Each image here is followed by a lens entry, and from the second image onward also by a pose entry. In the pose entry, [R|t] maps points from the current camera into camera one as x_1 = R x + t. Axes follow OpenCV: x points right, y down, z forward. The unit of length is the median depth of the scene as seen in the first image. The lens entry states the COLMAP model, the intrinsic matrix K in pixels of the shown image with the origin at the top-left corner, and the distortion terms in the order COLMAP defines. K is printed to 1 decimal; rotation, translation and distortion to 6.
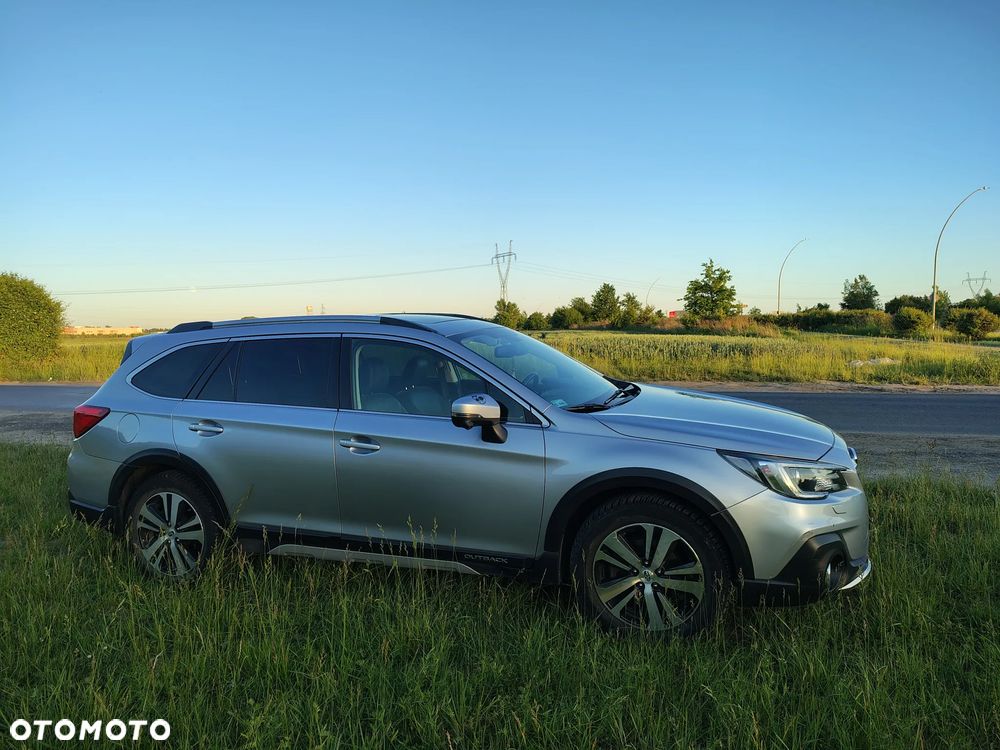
lens RADIAL K [[668.3, 0, 498.8], [0, 668.3, 356.6], [0, 0, 1]] dist [0.023938, -0.000143]
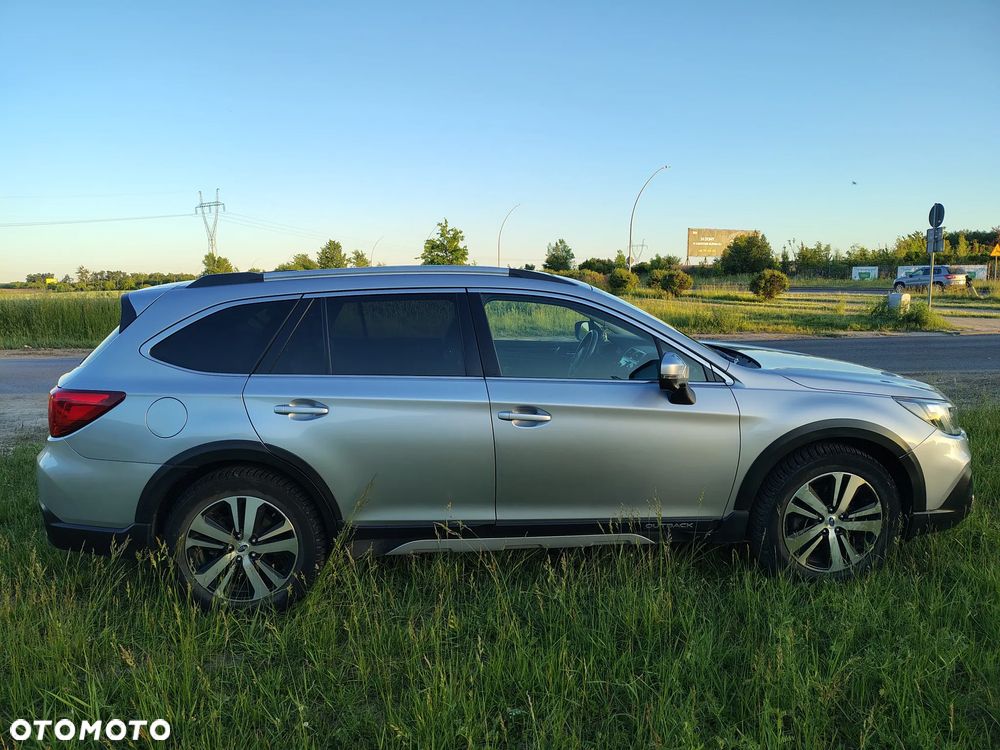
lens RADIAL K [[663.2, 0, 483.9], [0, 663.2, 374.3], [0, 0, 1]] dist [0.057191, -0.074689]
pose [[0.926764, -0.047181, 0.372669, -0.587985], [0.013779, 0.995683, 0.091791, -0.002639], [-0.375391, -0.079933, 0.923413, 0.235740]]
